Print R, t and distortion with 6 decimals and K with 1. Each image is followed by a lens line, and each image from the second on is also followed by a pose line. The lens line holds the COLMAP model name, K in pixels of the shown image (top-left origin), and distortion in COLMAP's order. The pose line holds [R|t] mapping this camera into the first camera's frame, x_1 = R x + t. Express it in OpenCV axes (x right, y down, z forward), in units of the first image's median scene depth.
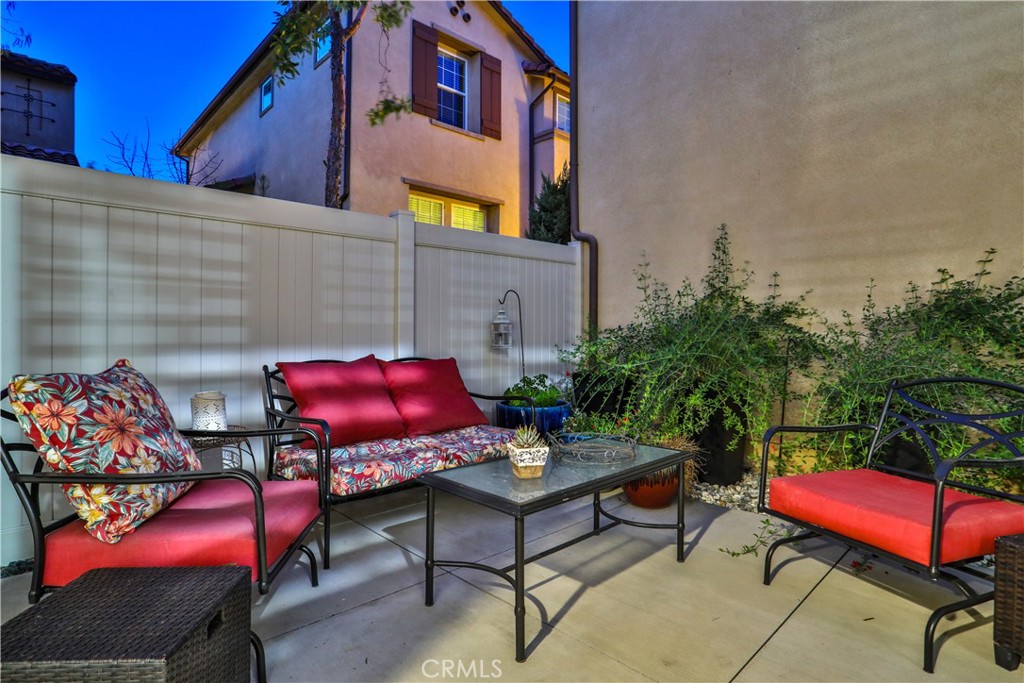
lens RADIAL K [[528.2, 0, 517.1], [0, 528.2, 330.1], [0, 0, 1]] dist [-0.077361, 0.037804]
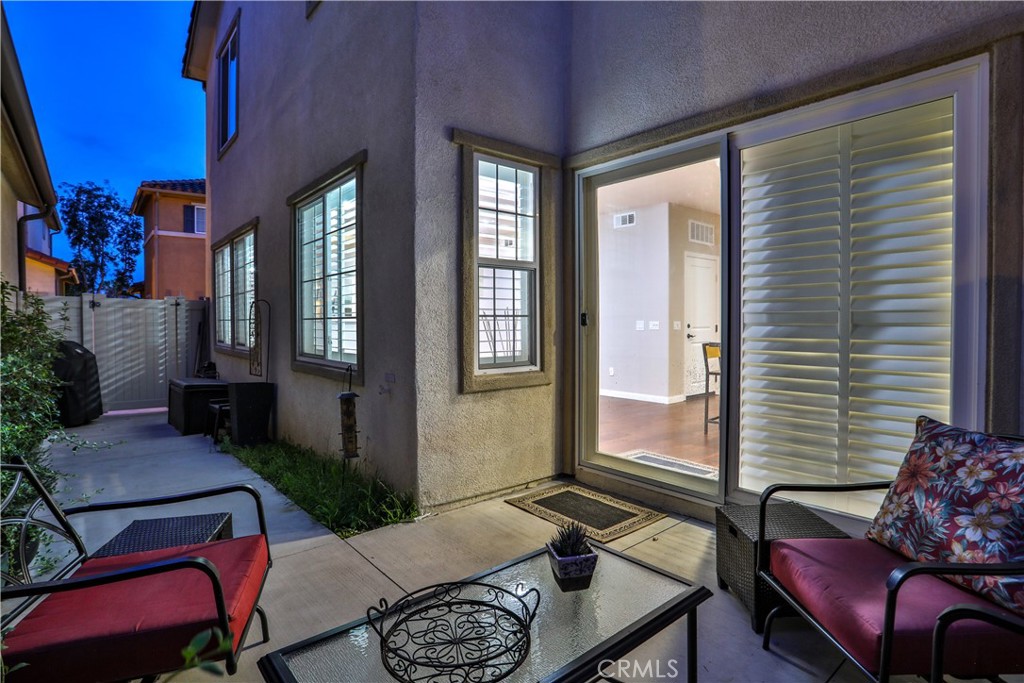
lens RADIAL K [[528.2, 0, 517.1], [0, 528.2, 330.1], [0, 0, 1]] dist [-0.077361, 0.037804]
pose [[-0.997020, 0.001958, 0.077125, 0.027969], [0.003275, 0.999851, 0.016954, -0.090076], [-0.077080, 0.017156, -0.996877, 1.239632]]
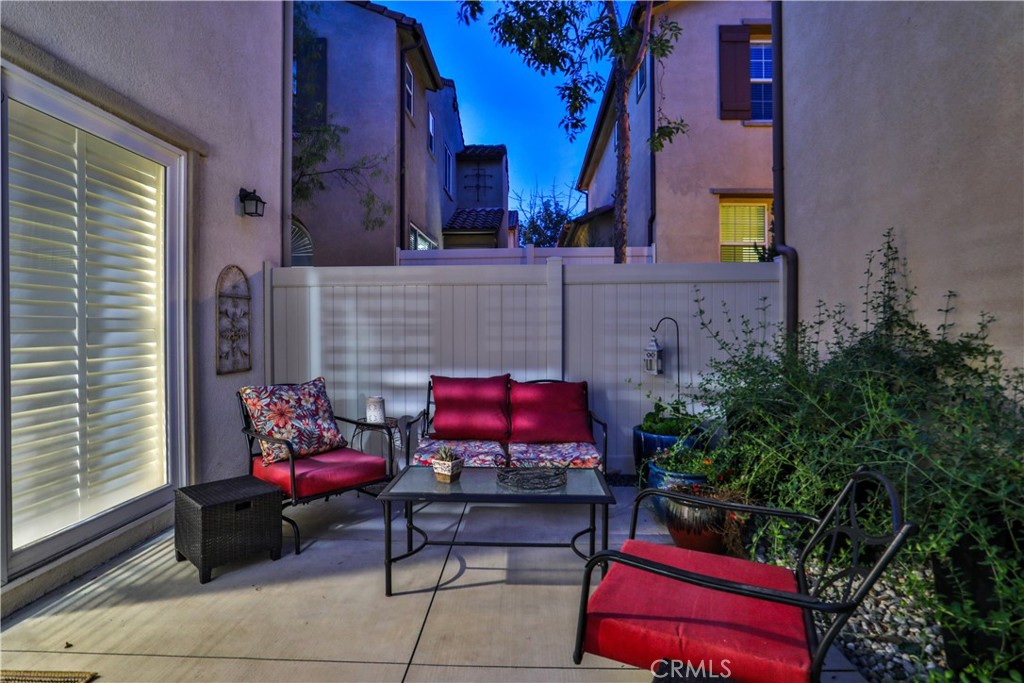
lens RADIAL K [[528.2, 0, 517.1], [0, 528.2, 330.1], [0, 0, 1]] dist [-0.077361, 0.037804]
pose [[0.696417, 0.000632, -0.717637, 0.778065], [0.003243, 0.999987, 0.004028, -0.084584], [0.717630, -0.005132, 0.696405, 0.119155]]
